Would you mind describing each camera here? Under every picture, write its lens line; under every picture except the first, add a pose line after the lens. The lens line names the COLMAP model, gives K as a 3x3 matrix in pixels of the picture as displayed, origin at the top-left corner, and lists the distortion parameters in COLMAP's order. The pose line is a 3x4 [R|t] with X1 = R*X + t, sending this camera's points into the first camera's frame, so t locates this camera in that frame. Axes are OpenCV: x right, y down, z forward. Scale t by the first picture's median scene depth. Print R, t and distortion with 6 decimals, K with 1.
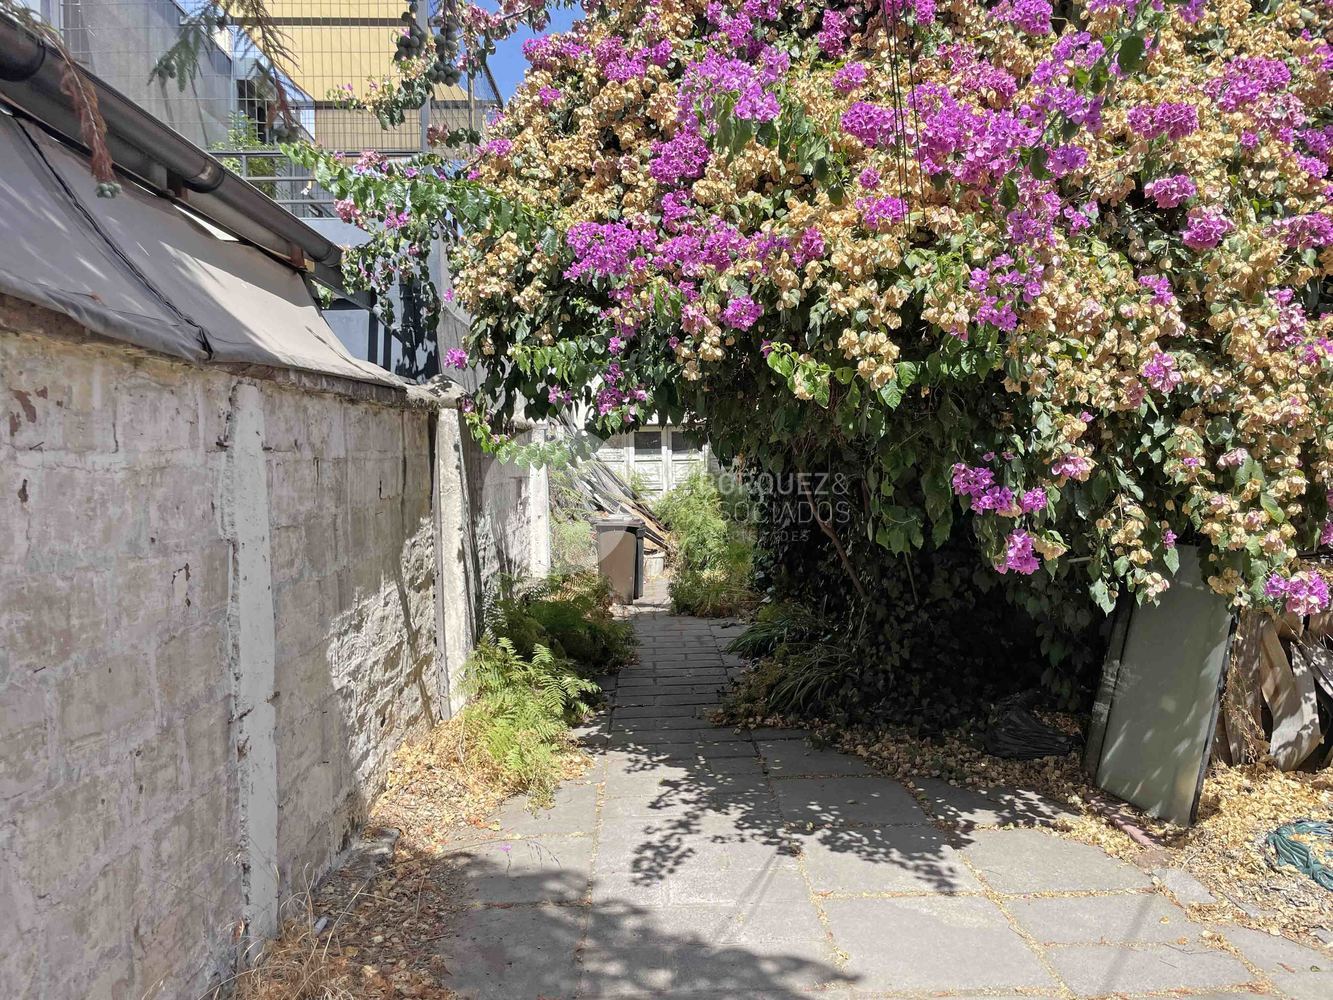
lens RADIAL K [[991.7, 0, 670.6], [0, 991.7, 481.6], [0, 0, 1]] dist [0.050117, -0.084707]
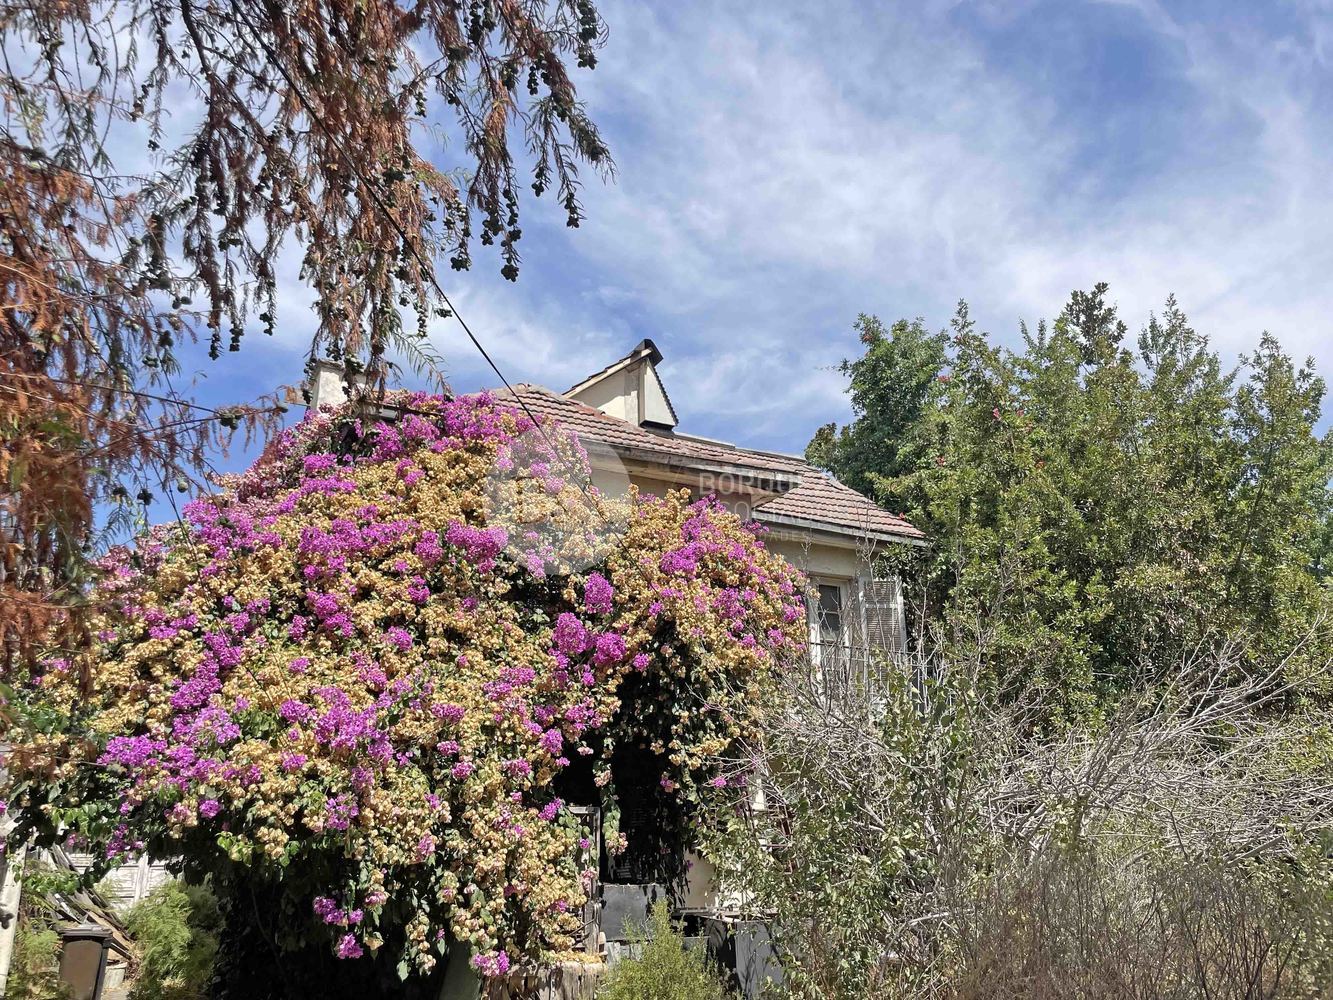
lens RADIAL K [[991.7, 0, 670.6], [0, 991.7, 481.6], [0, 0, 1]] dist [0.050117, -0.084707]
pose [[0.896291, 0.155145, 0.415443, -0.024588], [0.008007, 0.930992, -0.364951, -0.047892], [-0.443394, 0.330428, 0.833198, -1.036945]]
